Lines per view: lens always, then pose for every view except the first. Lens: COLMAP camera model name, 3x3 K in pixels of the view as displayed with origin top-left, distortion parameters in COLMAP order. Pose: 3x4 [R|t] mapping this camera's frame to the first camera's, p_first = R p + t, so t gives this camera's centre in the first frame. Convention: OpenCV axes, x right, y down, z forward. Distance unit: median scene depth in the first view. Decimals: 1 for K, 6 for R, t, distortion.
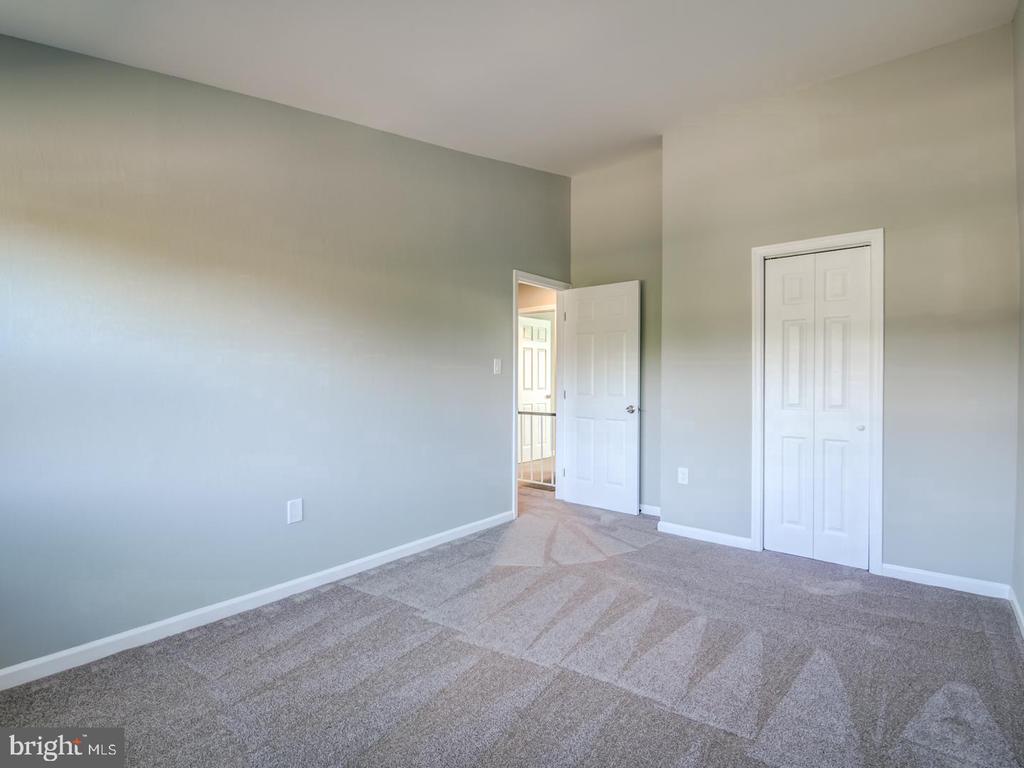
lens RADIAL K [[480.5, 0, 512.0], [0, 480.5, 384.0], [0, 0, 1]] dist [0.000174, 0.000255]
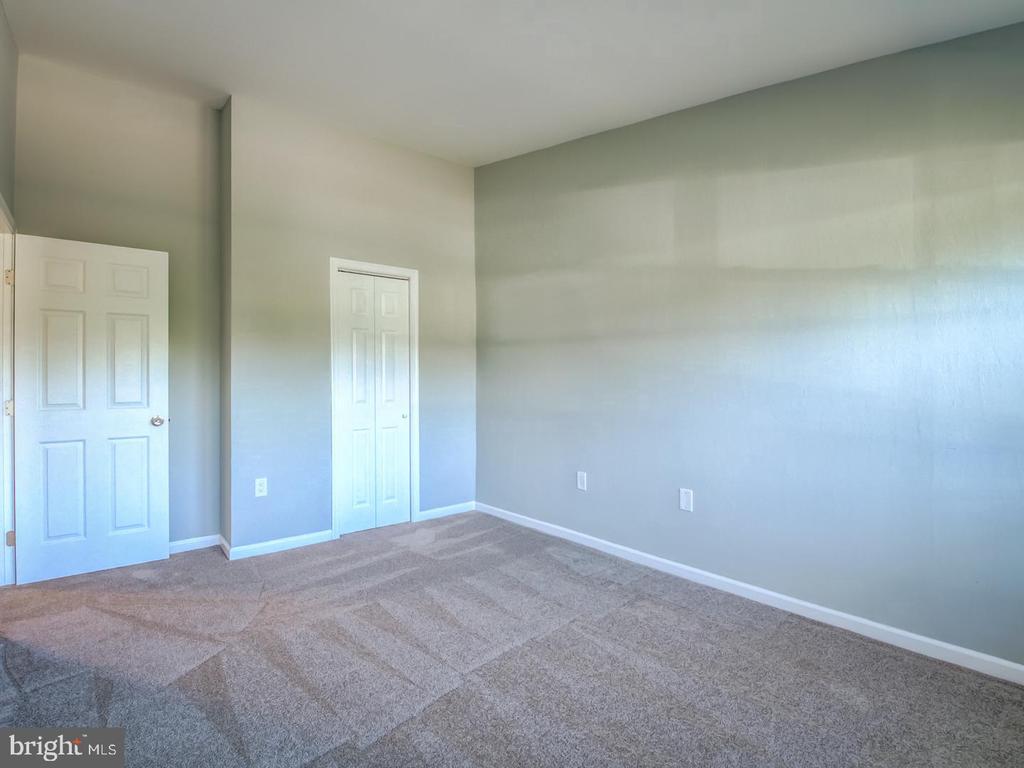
lens RADIAL K [[480.5, 0, 512.0], [0, 480.5, 384.0], [0, 0, 1]] dist [0.000174, 0.000255]
pose [[0.254082, -0.014624, 0.967072, -0.438845], [0.015919, 0.999813, 0.010937, -0.006516], [-0.967052, 0.012616, 0.254268, 0.342396]]
